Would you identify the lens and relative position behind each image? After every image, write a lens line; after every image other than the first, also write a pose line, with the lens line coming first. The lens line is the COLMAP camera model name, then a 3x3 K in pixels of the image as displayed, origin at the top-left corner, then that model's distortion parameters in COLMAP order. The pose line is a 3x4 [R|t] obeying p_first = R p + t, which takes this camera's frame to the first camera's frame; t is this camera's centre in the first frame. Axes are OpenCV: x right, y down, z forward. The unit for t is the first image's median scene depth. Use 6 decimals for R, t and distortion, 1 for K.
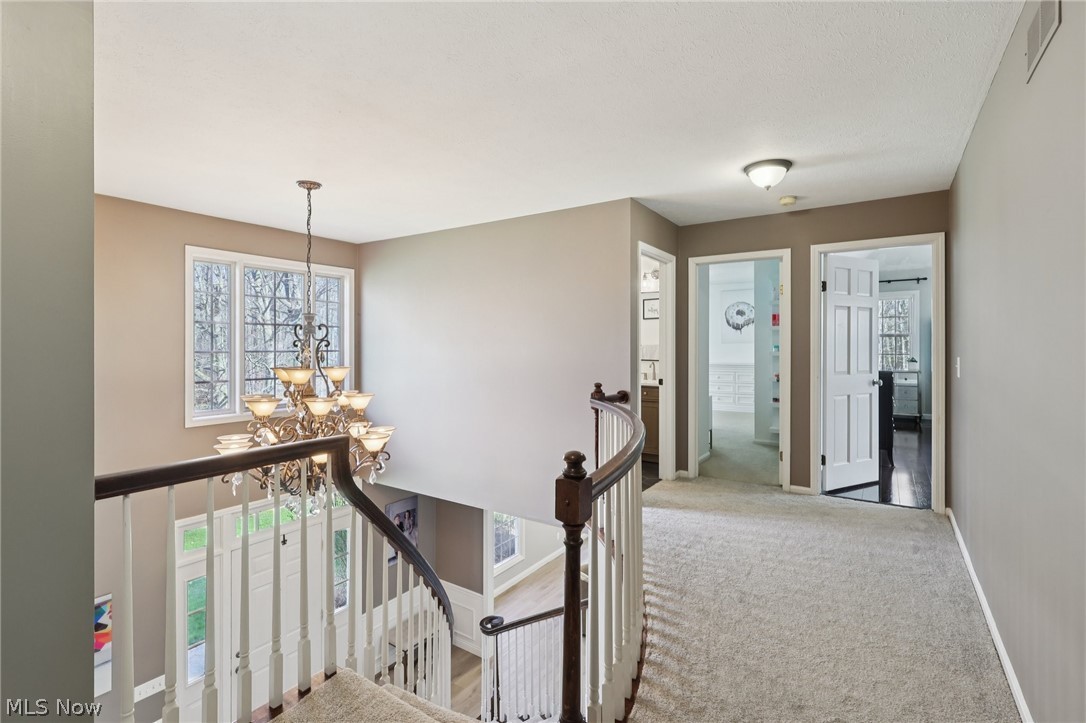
lens RADIAL K [[509.0, 0, 537.4], [0, 509.0, 339.9], [0, 0, 1]] dist [-0.003308, 0.000997]
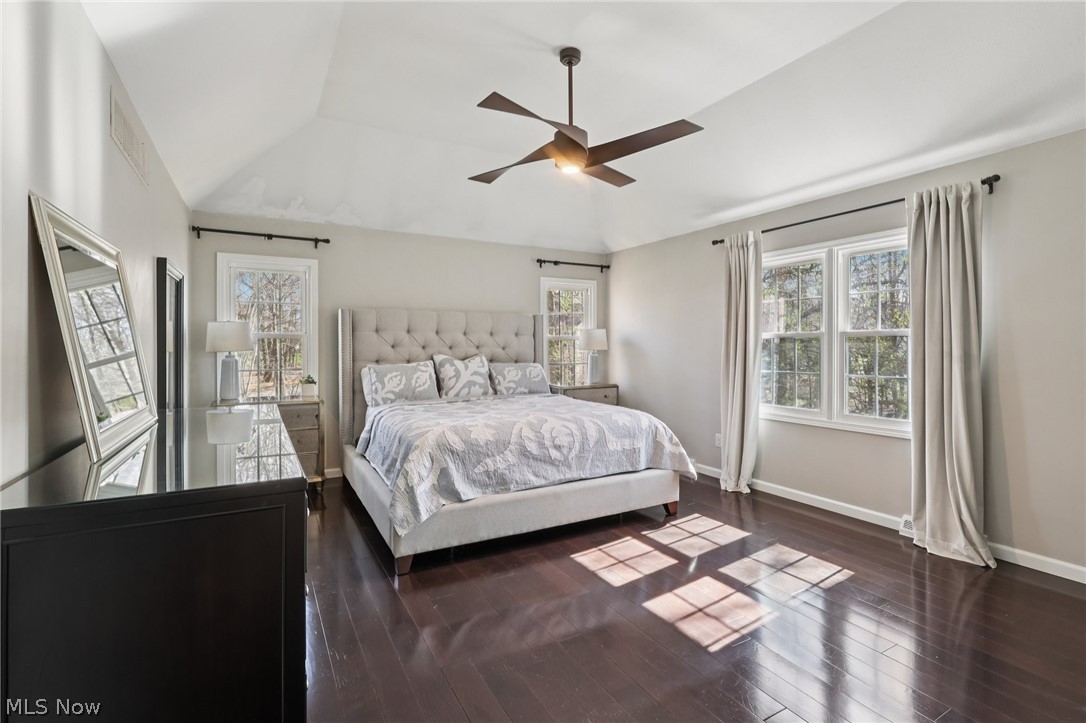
lens RADIAL K [[505.0, 0, 546.9], [0, 505.0, 347.5], [0, 0, 1]] dist [-0.000257, 0.000935]
pose [[0.434143, -0.001550, 0.900842, 0.342633], [-0.001147, 0.999997, 0.002273, 0.001718], [-0.900843, -0.002021, 0.434140, 0.510641]]
